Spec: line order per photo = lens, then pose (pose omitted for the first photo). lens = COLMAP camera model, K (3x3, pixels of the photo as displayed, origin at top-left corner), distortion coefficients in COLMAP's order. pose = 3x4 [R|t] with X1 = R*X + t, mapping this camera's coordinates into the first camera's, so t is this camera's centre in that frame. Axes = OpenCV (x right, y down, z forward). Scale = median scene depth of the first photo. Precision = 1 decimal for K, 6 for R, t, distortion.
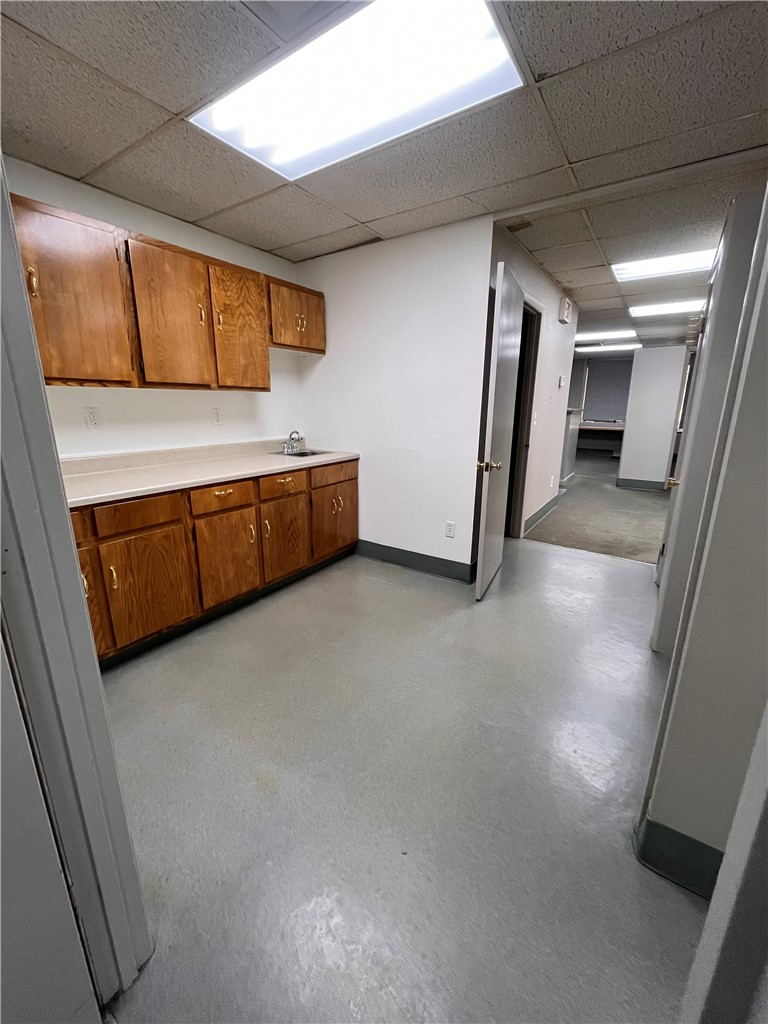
lens RADIAL K [[412.4, 0, 382.3], [0, 412.4, 509.2], [0, 0, 1]] dist [-0.001542, -0.000580]
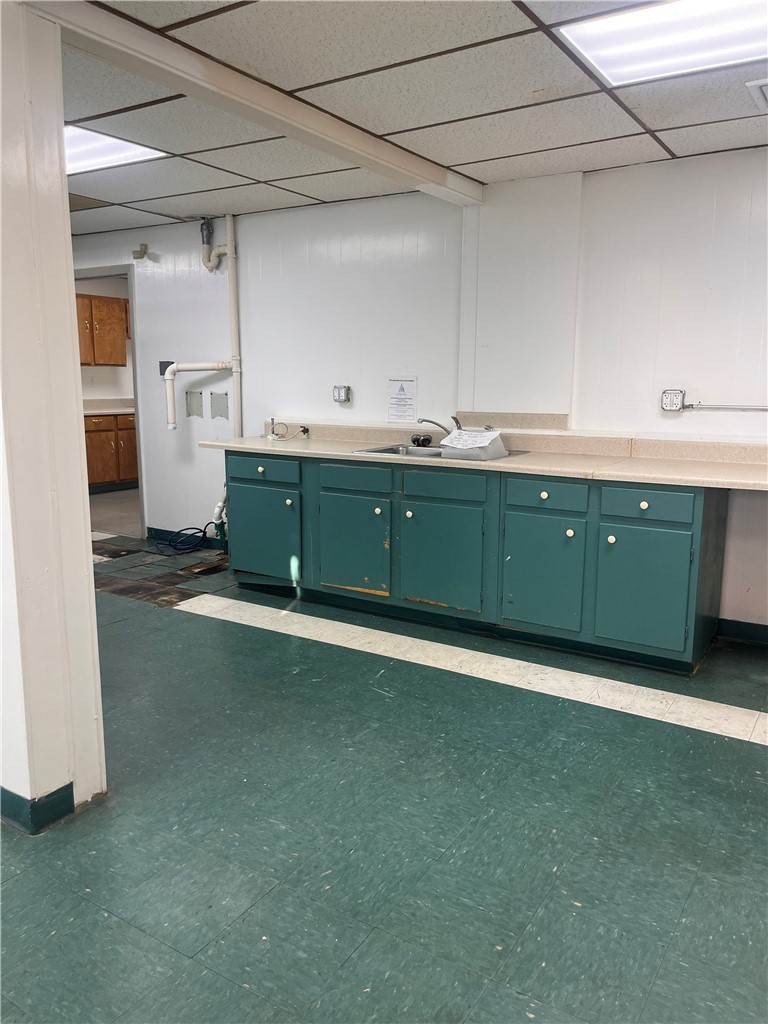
lens RADIAL K [[769.5, 0, 387.0], [0, 769.5, 512.0], [0, 0, 1]] dist [0.062252, -0.076641]
pose [[0.999769, -0.000618, 0.021502, 0.777993], [0.002304, 0.996913, -0.078476, 0.594046], [-0.021387, 0.078507, 0.996684, -2.282214]]
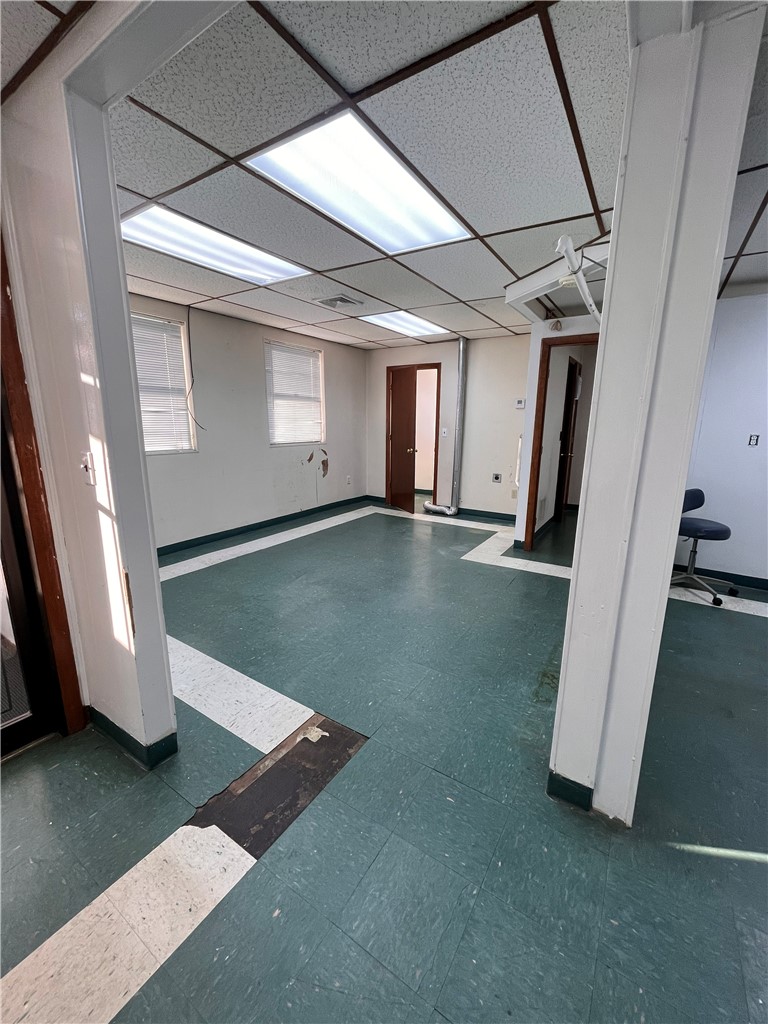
lens RADIAL K [[412.4, 0, 381.7], [0, 412.4, 512.3], [0, 0, 1]] dist [-0.001542, -0.000580]
pose [[0.010268, 0.215617, -0.976424, 0.871066], [-0.258360, 0.943892, 0.205716, 0.465272], [0.965994, 0.250157, 0.065398, -1.804186]]
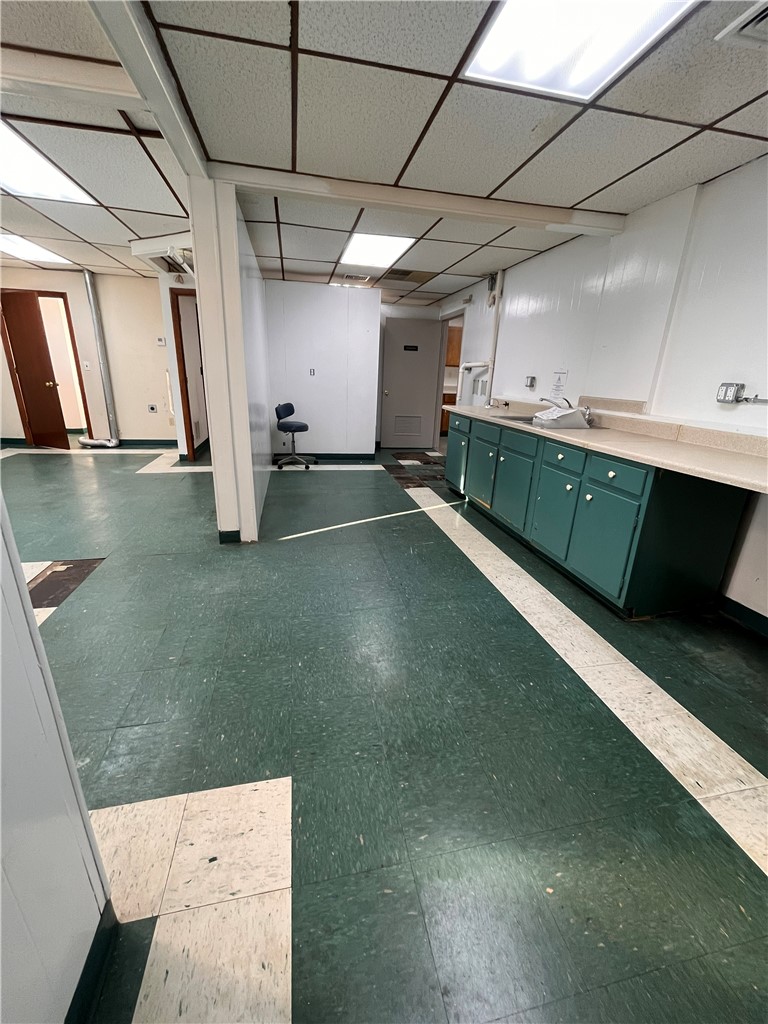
lens RADIAL K [[412.4, 0, 382.2], [0, 412.4, 509.0], [0, 0, 1]] dist [-0.001542, -0.000580]
pose [[0.712709, 0.243115, -0.657983, 1.391131], [-0.209998, 0.968947, 0.130547, 0.546135], [0.669288, 0.045133, 0.741631, -1.978775]]
